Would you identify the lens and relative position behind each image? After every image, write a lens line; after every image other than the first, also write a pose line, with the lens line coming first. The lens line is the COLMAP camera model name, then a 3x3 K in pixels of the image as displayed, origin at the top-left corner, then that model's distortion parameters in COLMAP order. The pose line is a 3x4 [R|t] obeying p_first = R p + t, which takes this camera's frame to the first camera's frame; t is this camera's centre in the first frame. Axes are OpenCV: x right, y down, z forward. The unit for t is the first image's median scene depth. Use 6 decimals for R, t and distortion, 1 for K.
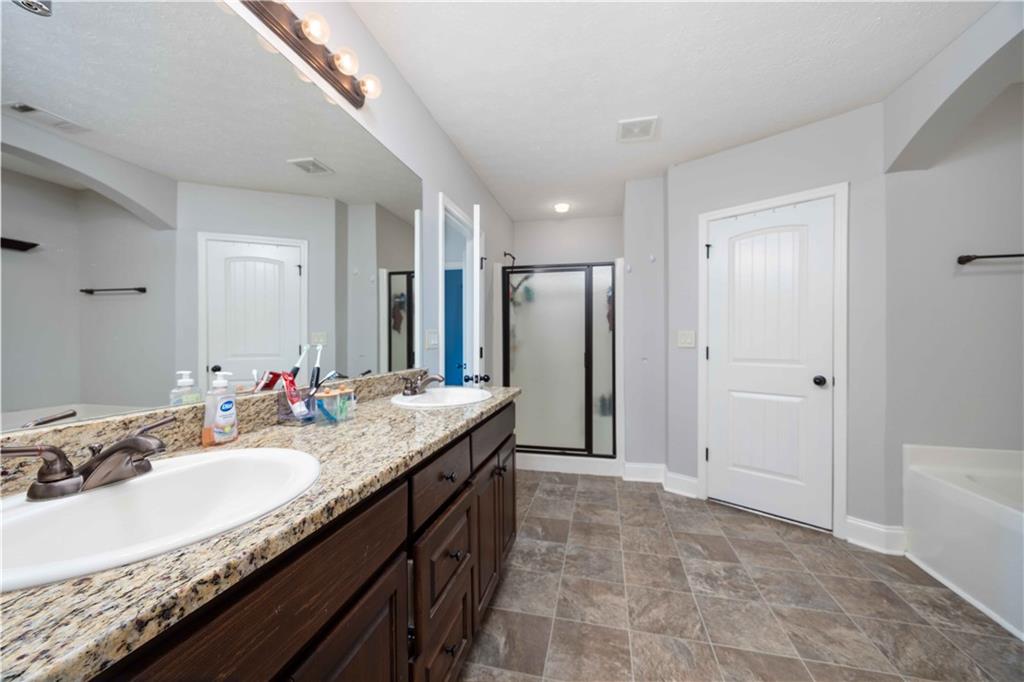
lens RADIAL K [[395.8, 0, 505.8], [0, 395.8, 338.7], [0, 0, 1]] dist [-0.000130, -0.000025]
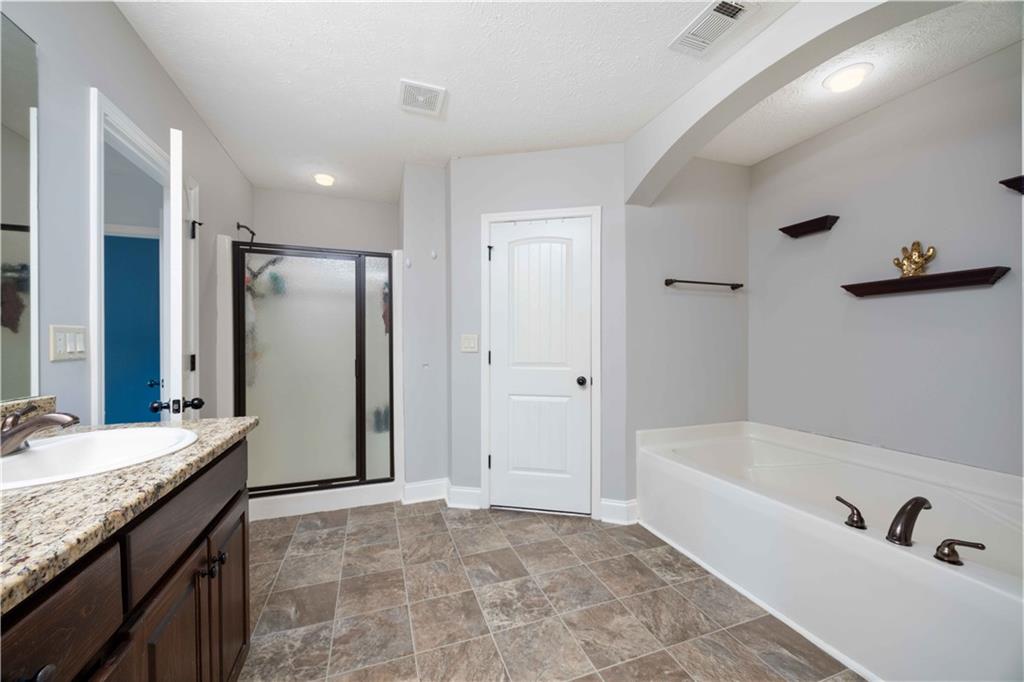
lens RADIAL K [[395.8, 0, 518.4], [0, 395.8, 348.2], [0, 0, 1]] dist [-0.000130, -0.000025]
pose [[0.826840, -0.004839, 0.562416, 0.024253], [-0.004062, 0.999886, 0.014575, -0.001605], [-0.562423, -0.014335, 0.826726, 0.189760]]
